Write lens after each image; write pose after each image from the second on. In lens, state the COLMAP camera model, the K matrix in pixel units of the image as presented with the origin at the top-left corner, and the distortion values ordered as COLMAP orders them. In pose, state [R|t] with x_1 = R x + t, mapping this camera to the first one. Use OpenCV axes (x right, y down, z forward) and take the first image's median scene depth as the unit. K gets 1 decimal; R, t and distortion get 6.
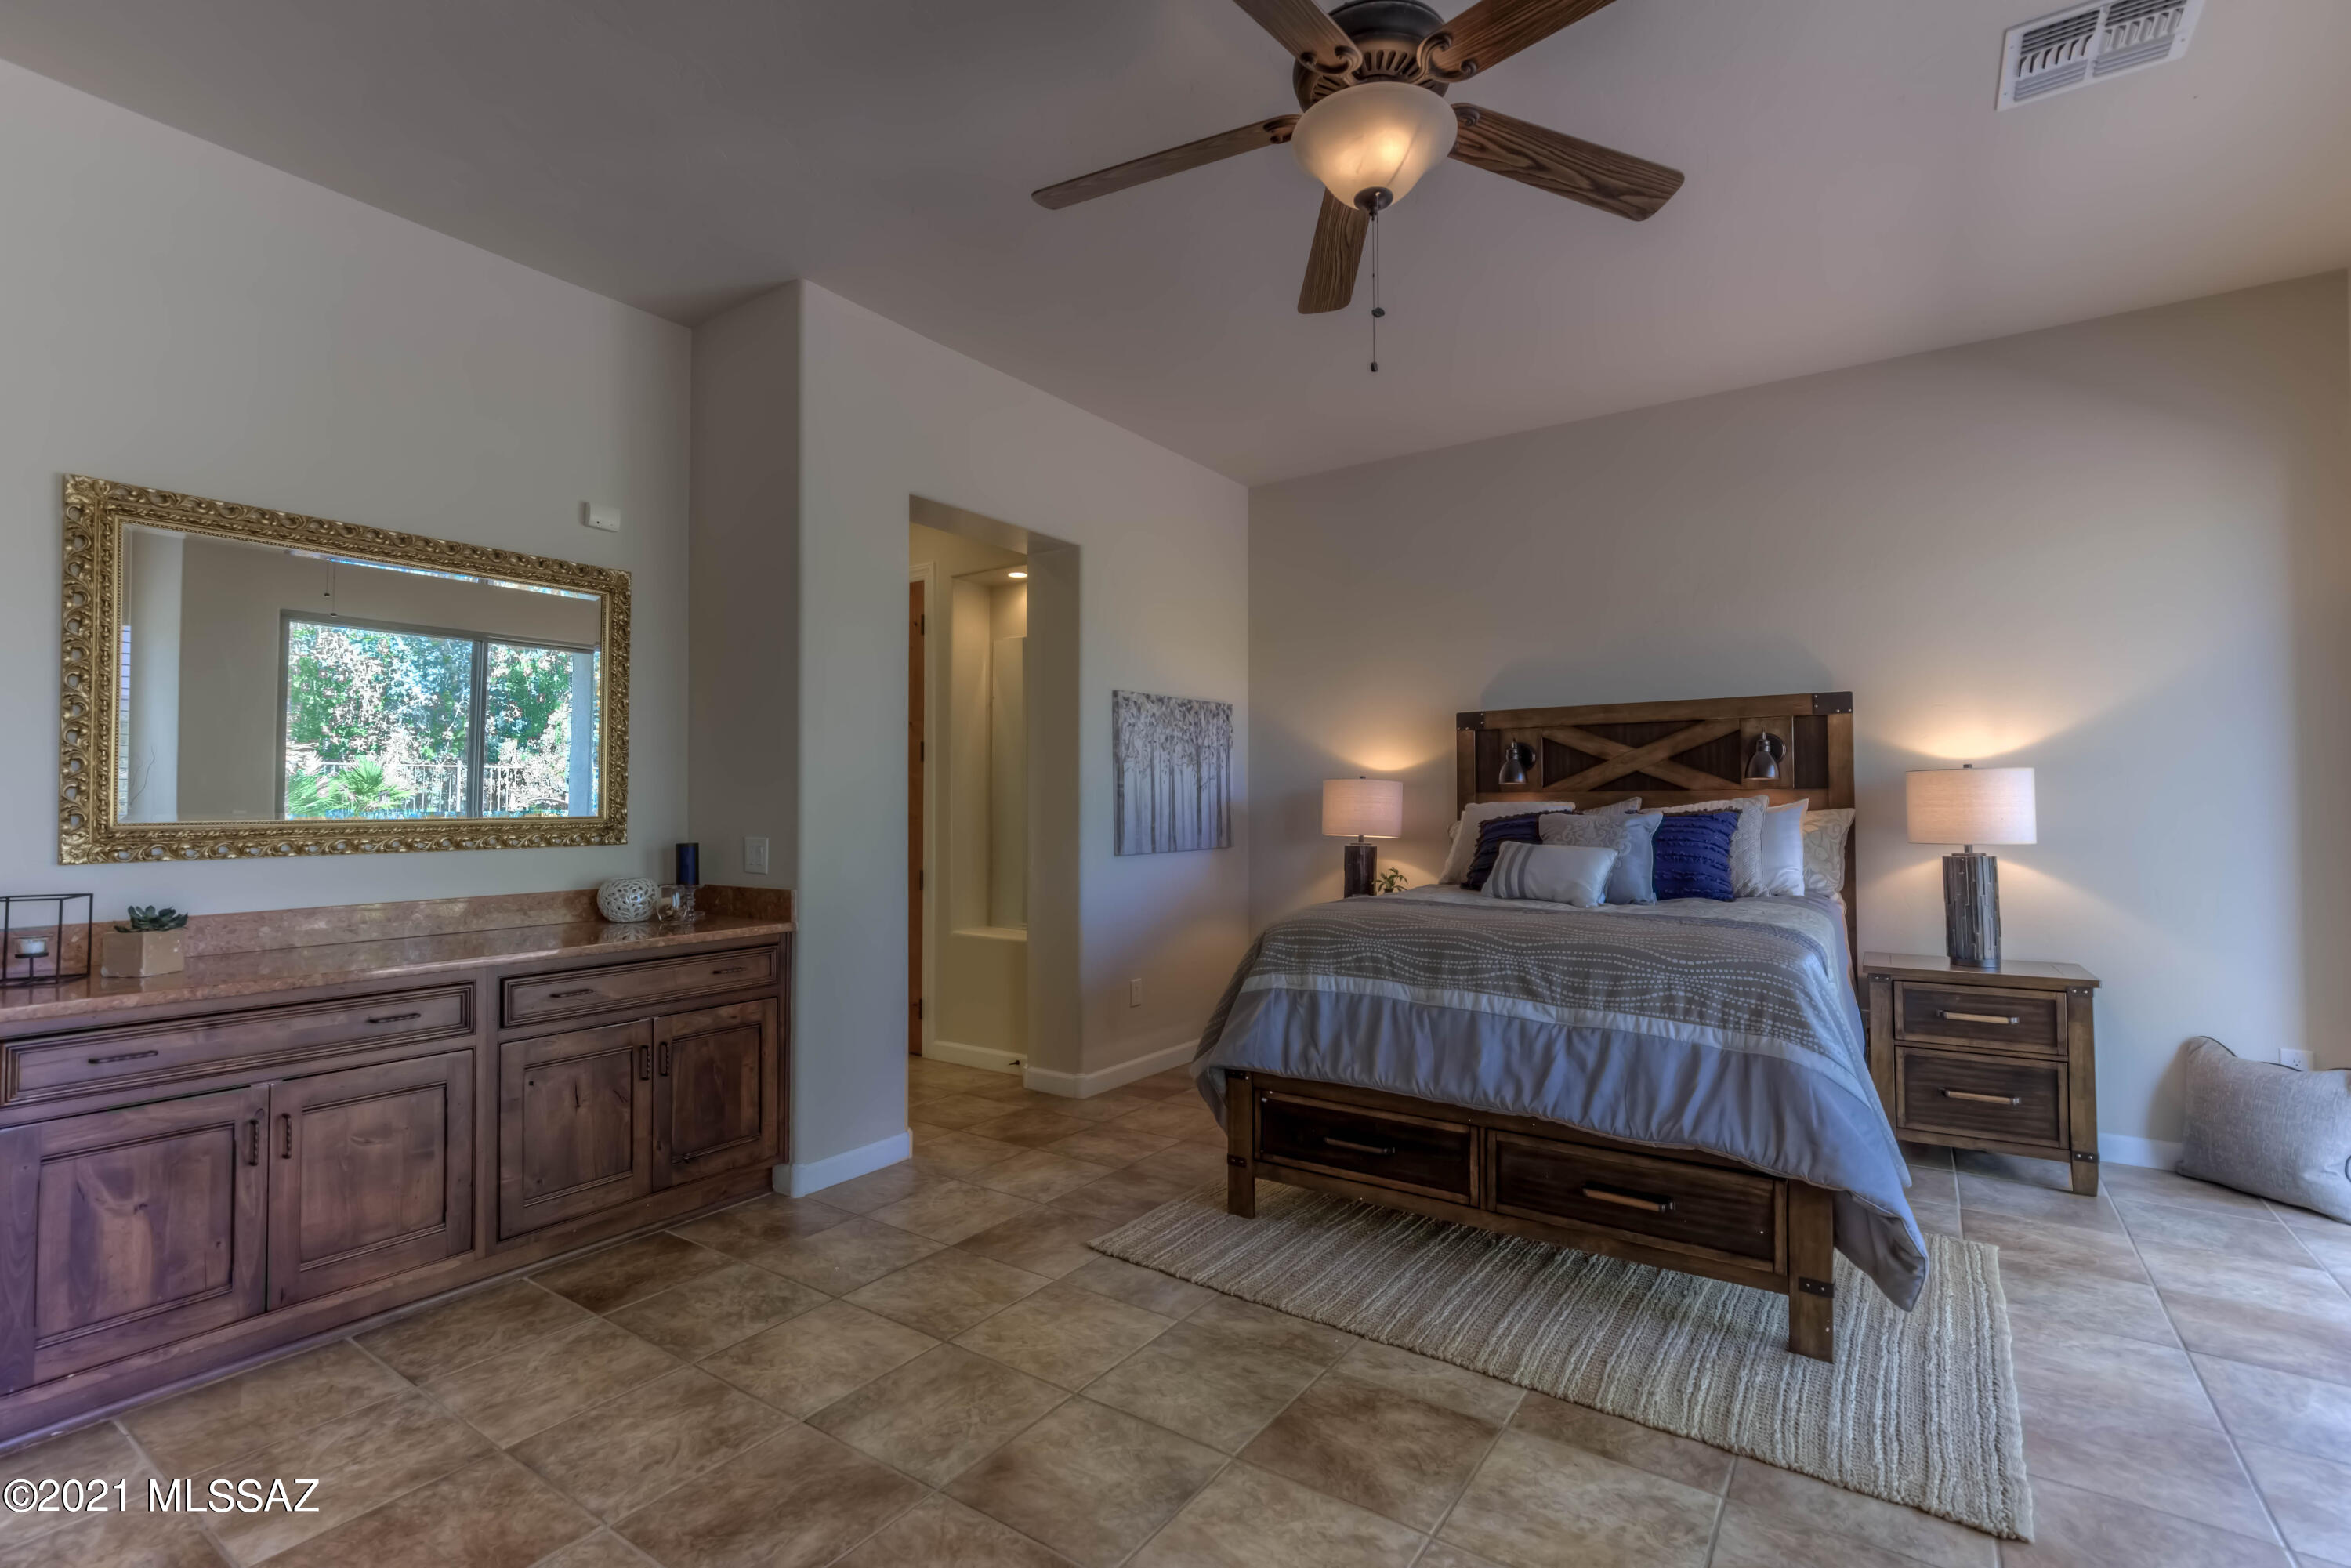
lens RADIAL K [[1072.9, 0, 1179.7], [0, 1072.9, 773.2], [0, 0, 1]] dist [-0.002561, -0.000176]
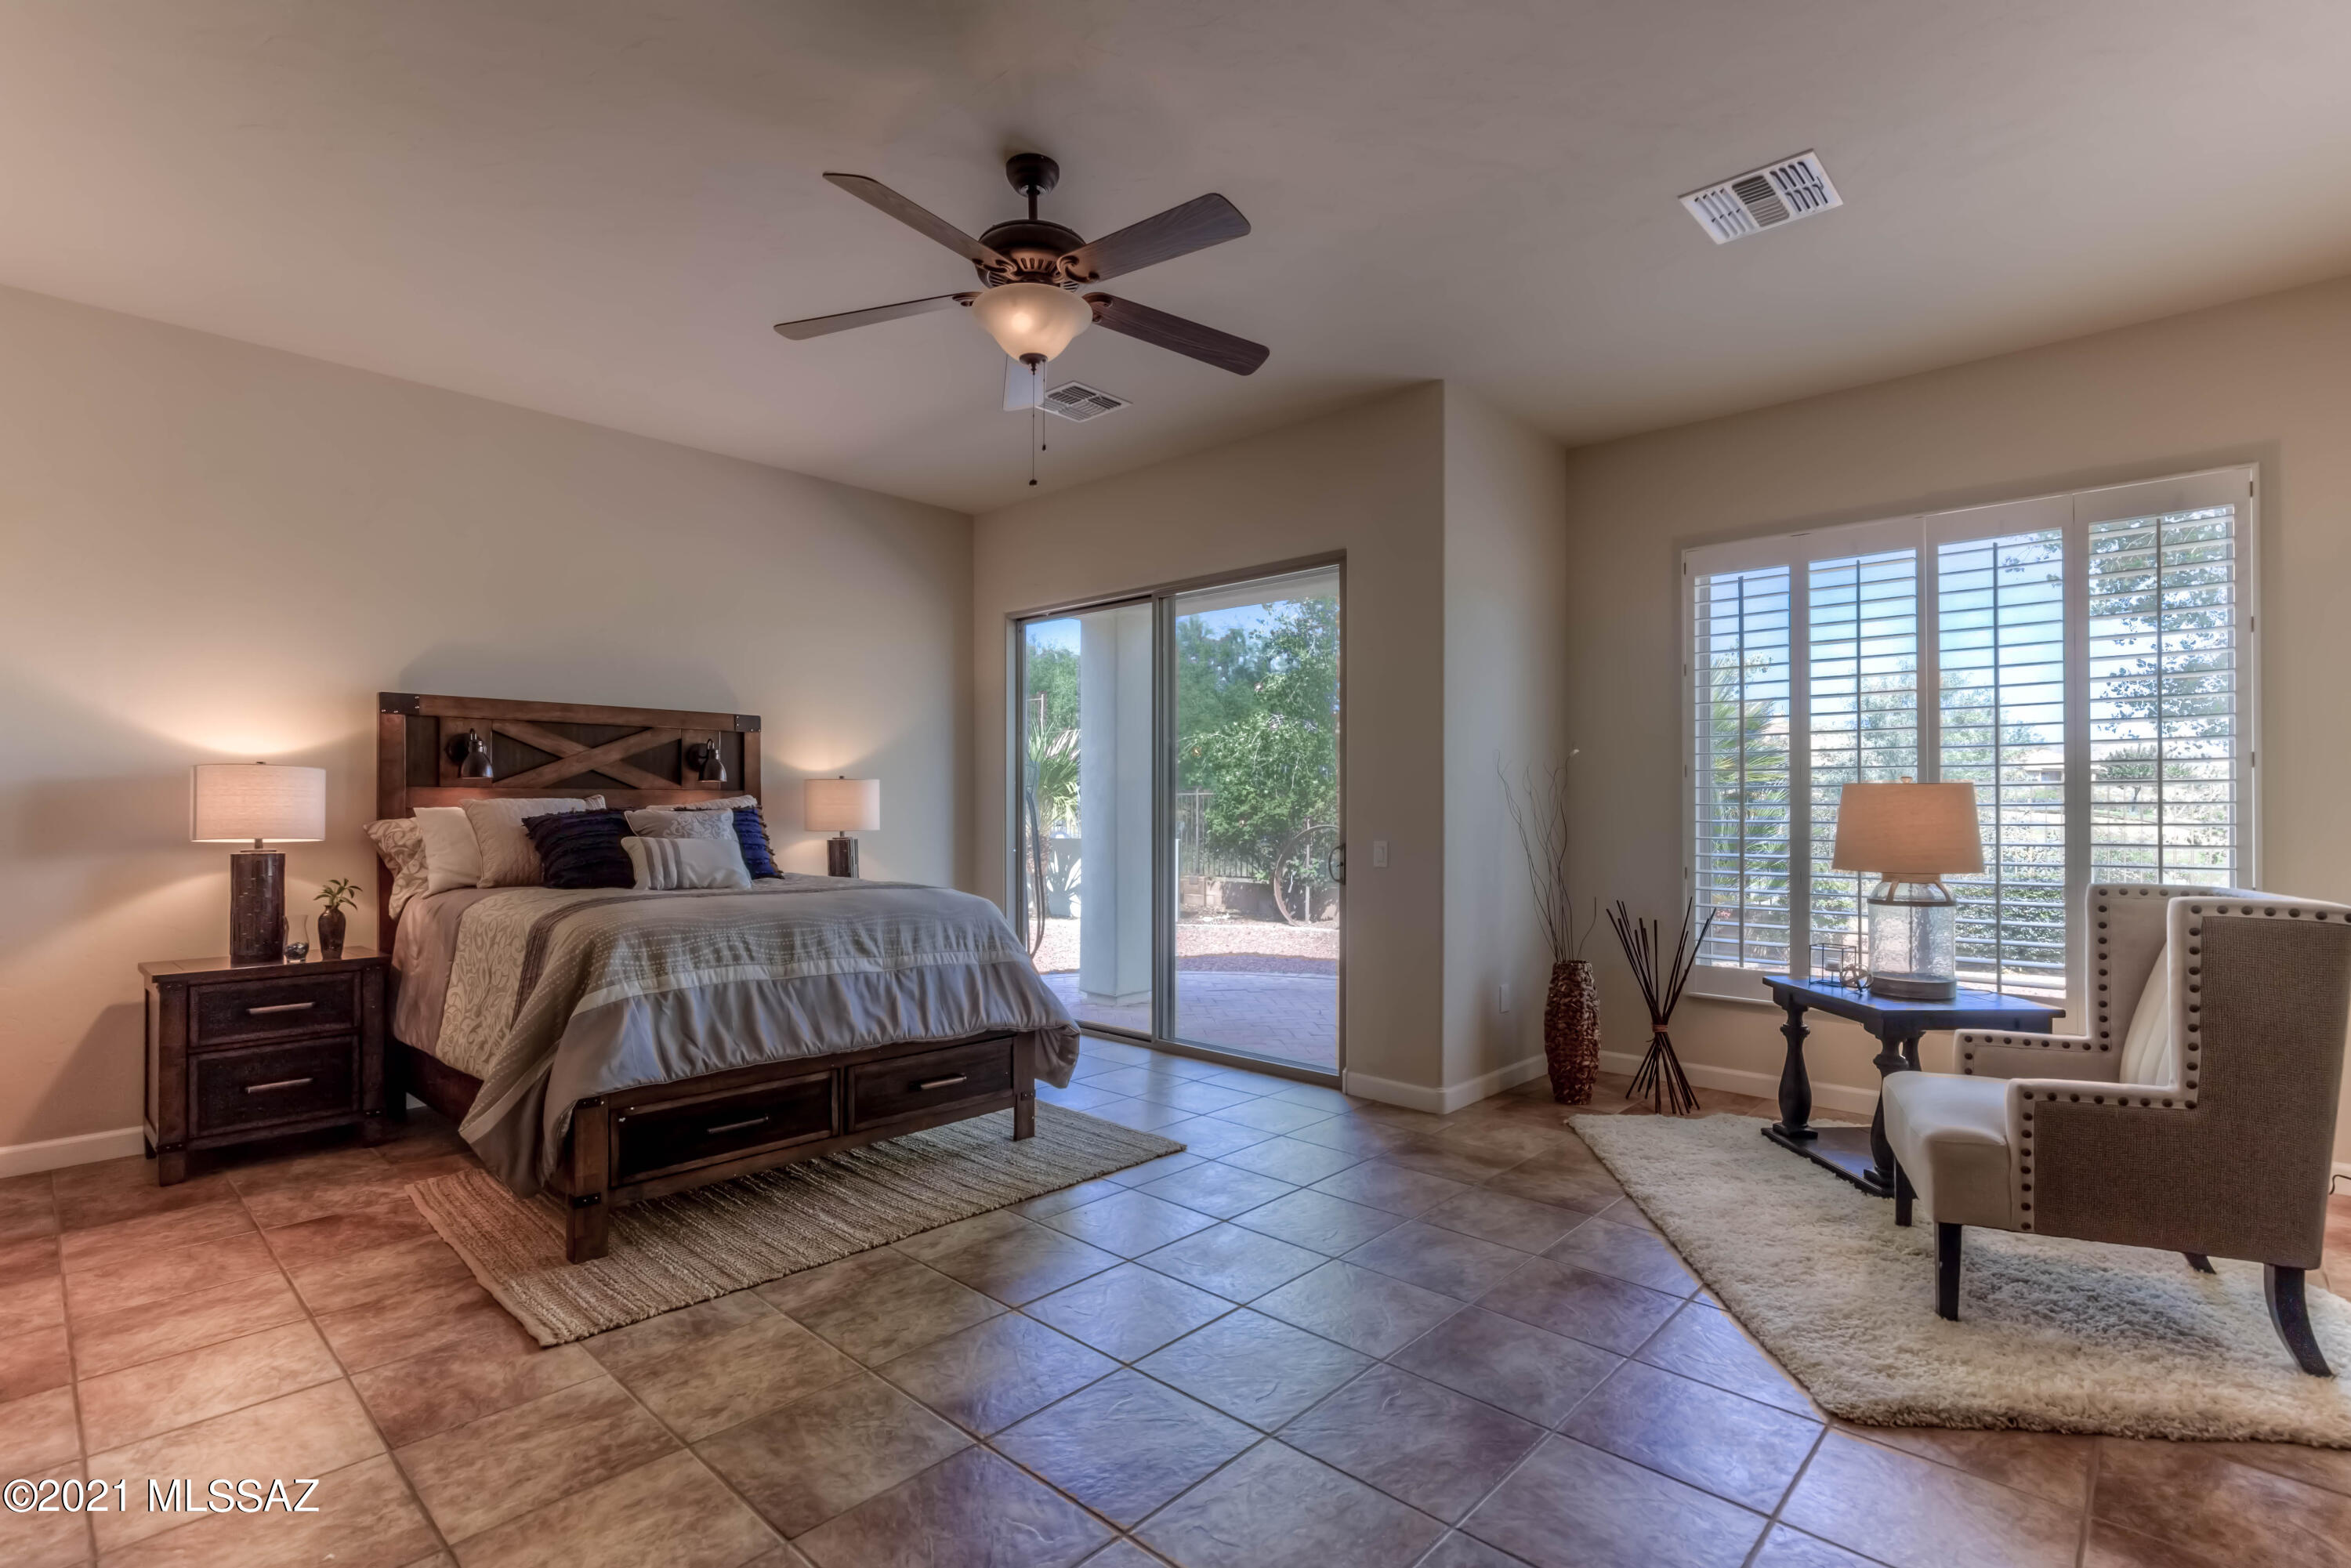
lens RADIAL K [[1087.2, 0, 1160.6], [0, 1087.2, 780.0], [0, 0, 1]] dist [-0.008797, 0.000024]
pose [[0.157792, 0.027540, 0.987088, -0.813616], [-0.033125, 0.999196, -0.022583, 0.020158], [-0.986917, -0.029134, 0.158577, 0.426946]]
